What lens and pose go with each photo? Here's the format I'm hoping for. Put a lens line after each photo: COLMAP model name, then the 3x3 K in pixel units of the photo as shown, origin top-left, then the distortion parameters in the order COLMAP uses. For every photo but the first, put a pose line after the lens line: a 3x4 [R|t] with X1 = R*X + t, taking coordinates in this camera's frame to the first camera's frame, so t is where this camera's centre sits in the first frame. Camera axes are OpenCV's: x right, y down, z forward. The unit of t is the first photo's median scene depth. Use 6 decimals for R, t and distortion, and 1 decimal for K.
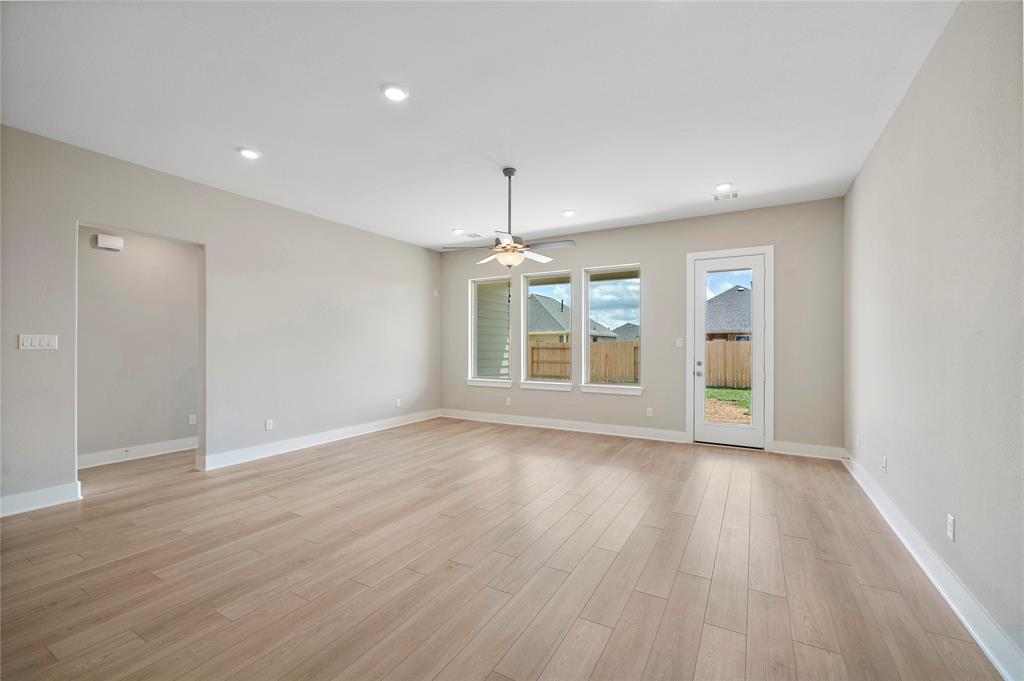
lens RADIAL K [[415.8, 0, 515.2], [0, 415.8, 344.8], [0, 0, 1]] dist [0.004100, 0.000162]
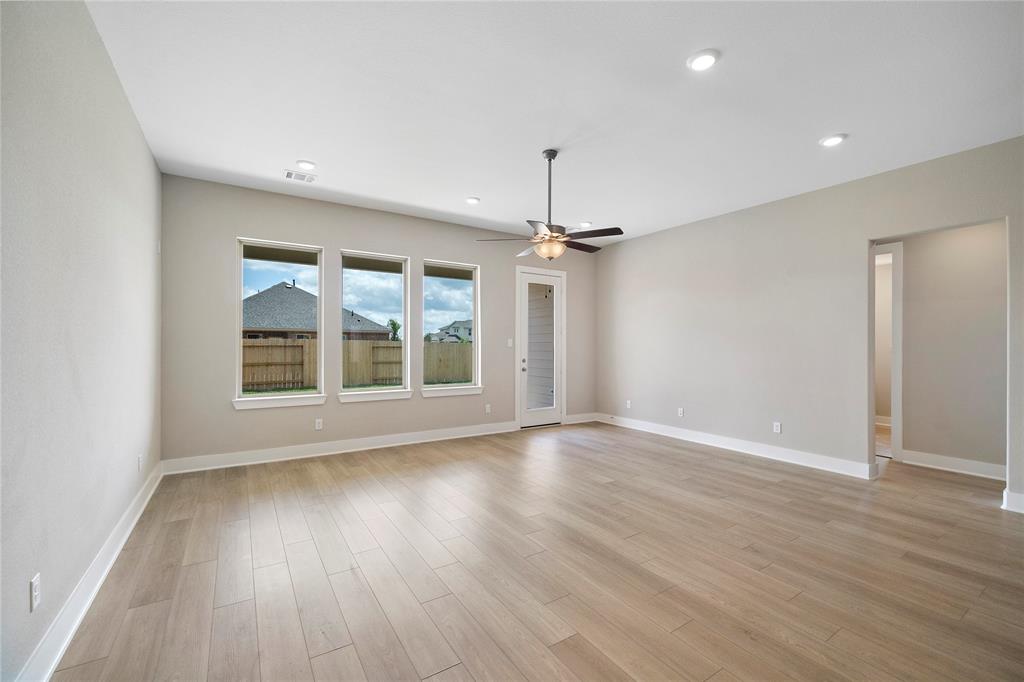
lens RADIAL K [[427.0, 0, 512.8], [0, 427.0, 344.2], [0, 0, 1]] dist [-0.002387, -0.000194]
pose [[0.457350, 0.006073, 0.889266, -0.638823], [-0.007938, 0.999965, -0.002746, 0.001343], [-0.889251, -0.005803, 0.457382, 0.470502]]
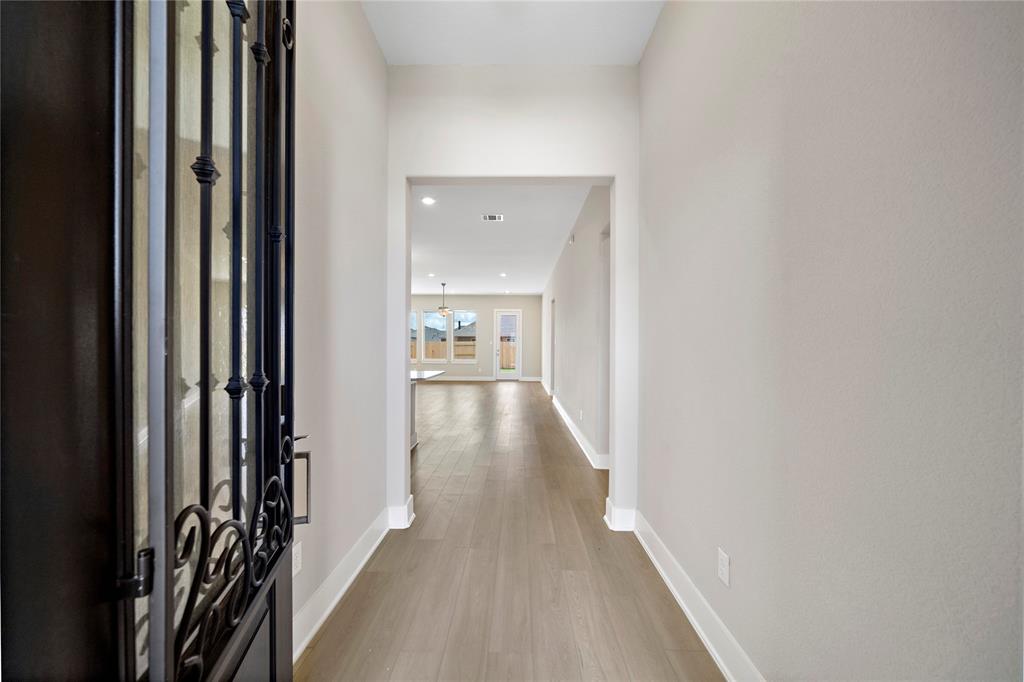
lens RADIAL K [[384.3, 0, 511.7], [0, 384.3, 344.3], [0, 0, 1]] dist [-0.000050, 0.000000]
pose [[0.873268, 0.004964, 0.487215, -0.676995], [-0.006968, 0.999973, 0.002300, -0.002076], [-0.487191, -0.005403, 0.873279, -1.186162]]
